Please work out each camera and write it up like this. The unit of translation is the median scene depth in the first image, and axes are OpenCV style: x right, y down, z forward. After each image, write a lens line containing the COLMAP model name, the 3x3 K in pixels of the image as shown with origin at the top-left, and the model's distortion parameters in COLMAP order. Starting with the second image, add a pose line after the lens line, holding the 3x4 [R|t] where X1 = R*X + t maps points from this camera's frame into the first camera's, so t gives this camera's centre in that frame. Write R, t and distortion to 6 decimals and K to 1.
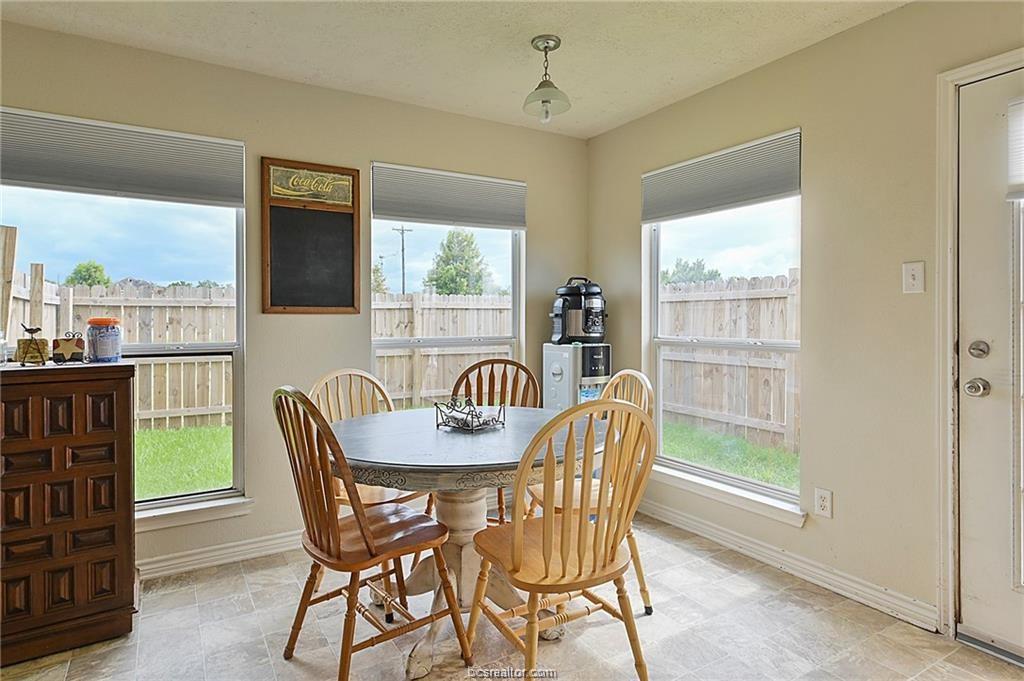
lens RADIAL K [[568.1, 0, 515.8], [0, 568.1, 318.2], [0, 0, 1]] dist [-0.001154, -0.000425]
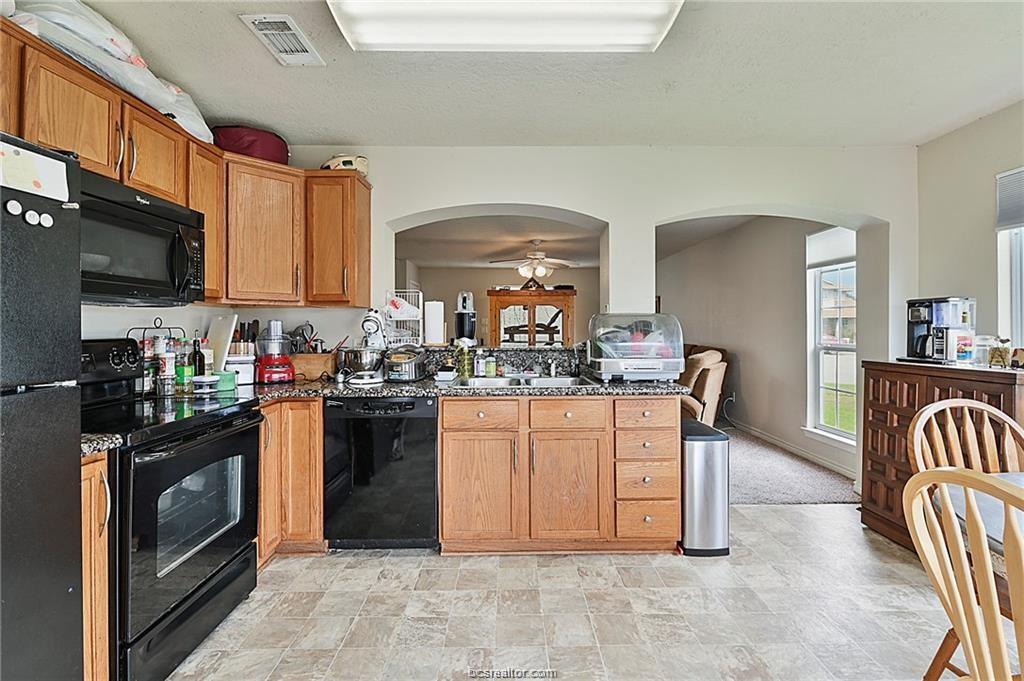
lens RADIAL K [[462.7, 0, 513.0], [0, 462.7, 323.8], [0, 0, 1]] dist [-0.000199, -0.000072]
pose [[-0.514223, 0.002313, -0.857653, 0.452661], [0.001889, 0.999997, 0.001565, -0.013703], [0.857654, -0.000816, -0.514226, 0.611351]]
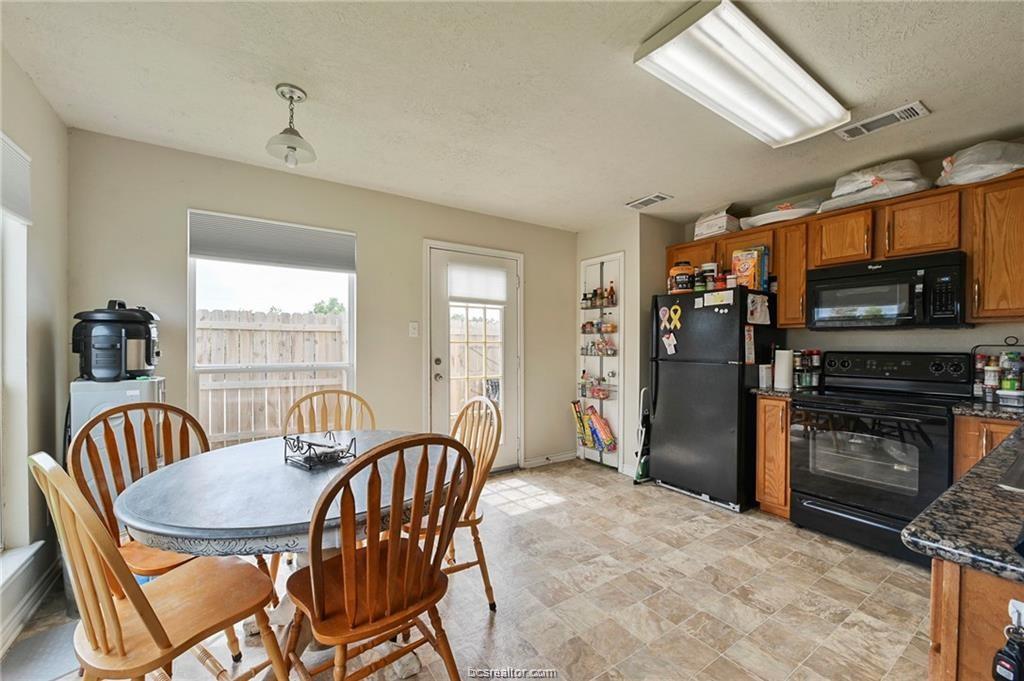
lens RADIAL K [[409.3, 0, 512.0], [0, 409.3, 340.5], [0, 0, 1]] dist [0.000379, 0.000029]
pose [[-0.049584, 0.018126, 0.998605, -0.844386], [0.000936, 0.999836, -0.018102, -0.000004], [-0.998770, 0.000037, -0.049592, 0.716379]]
